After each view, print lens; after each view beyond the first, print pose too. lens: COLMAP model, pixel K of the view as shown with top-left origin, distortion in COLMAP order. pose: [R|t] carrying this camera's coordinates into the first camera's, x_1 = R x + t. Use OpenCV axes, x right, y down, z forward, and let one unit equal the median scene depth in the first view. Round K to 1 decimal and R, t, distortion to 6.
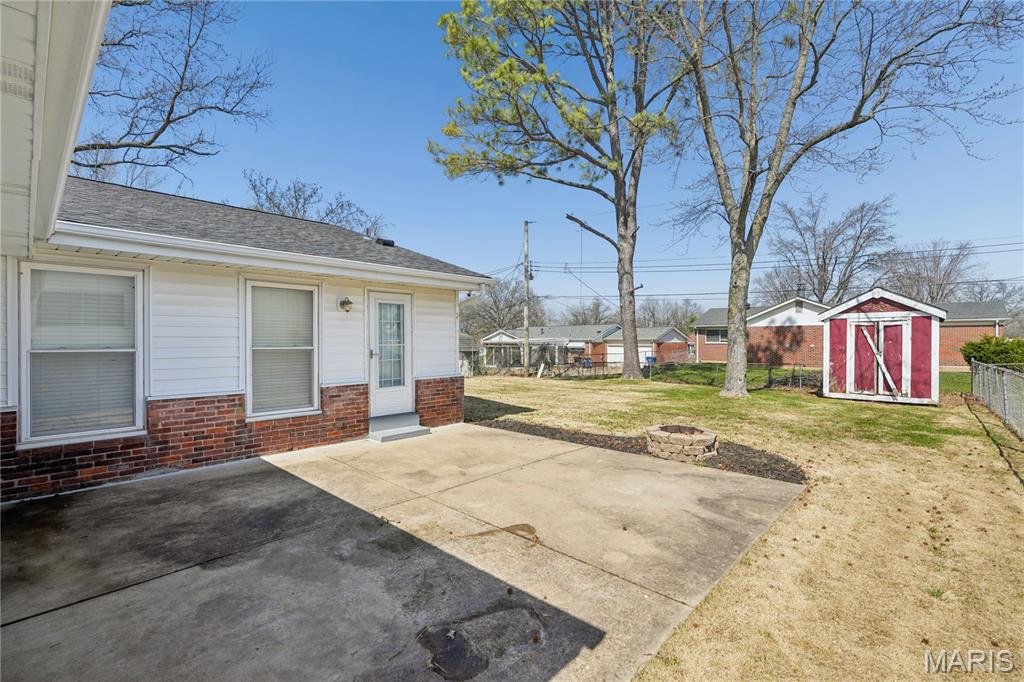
lens RADIAL K [[456.7, 0, 512.0], [0, 456.7, 341.0], [0, 0, 1]] dist [0.000667, -0.000110]
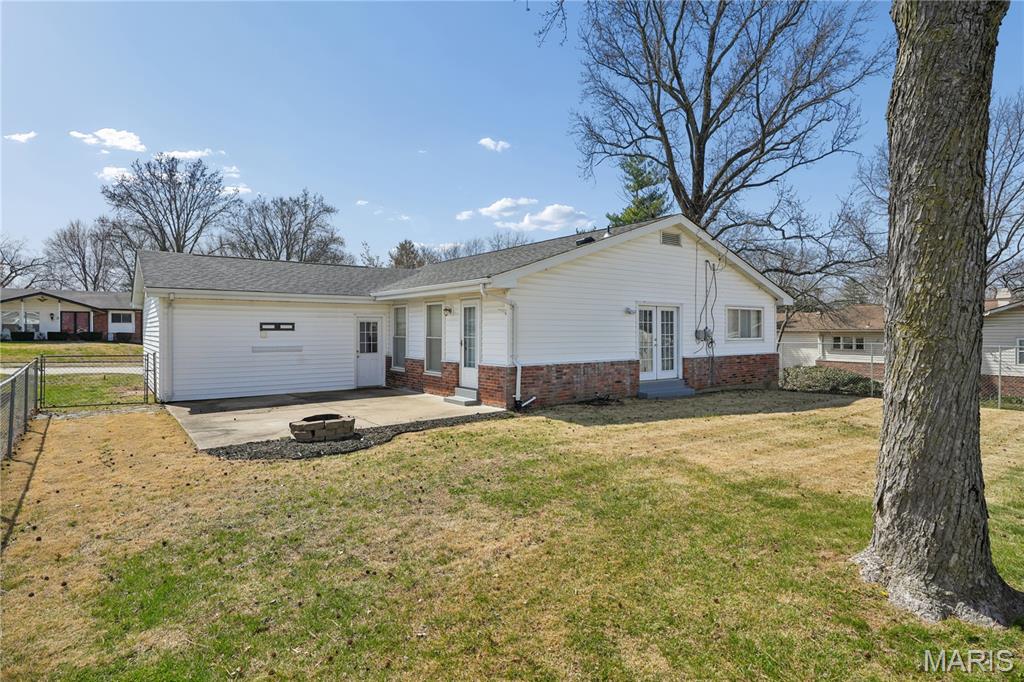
lens RADIAL K [[538.9, 0, 512.0], [0, 538.9, 341.0], [0, 0, 1]] dist [0.003134, -0.000315]
pose [[-0.169421, 0.019676, -0.985347, 1.681766], [-0.000959, 0.999797, 0.020130, -0.016374], [0.985543, 0.004356, -0.169367, 1.793306]]
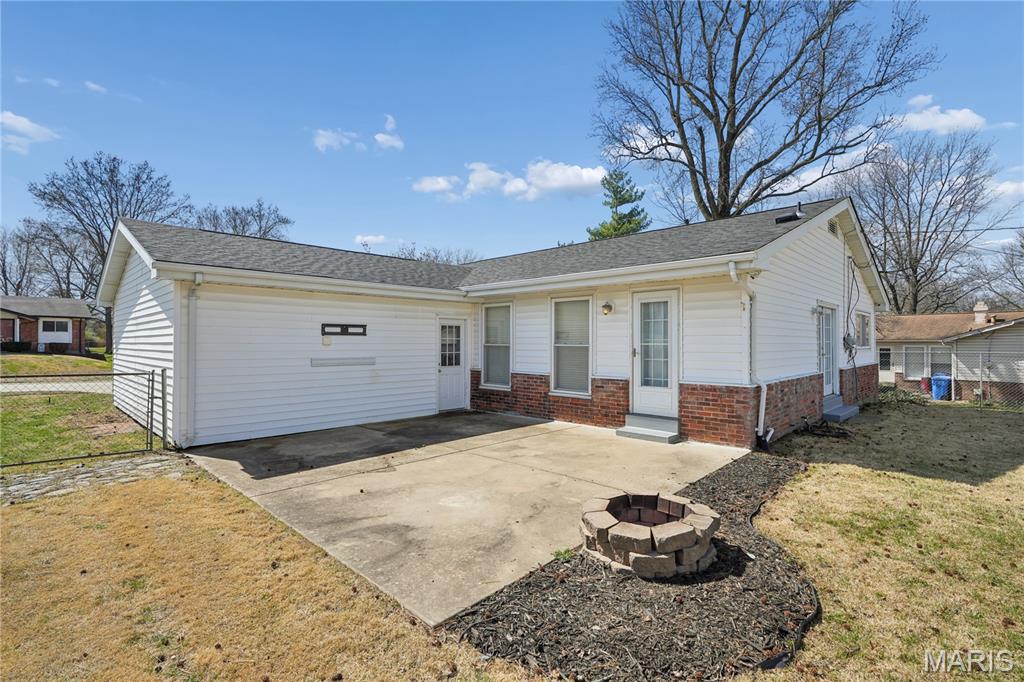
lens RADIAL K [[477.6, 0, 514.7], [0, 477.6, 346.5], [0, 0, 1]] dist [-0.000388, 0.000553]
pose [[-0.018187, 0.009540, -0.999789, 0.978062], [-0.001479, 0.999953, 0.009569, 0.005866], [0.999834, 0.001653, -0.018172, 0.922911]]
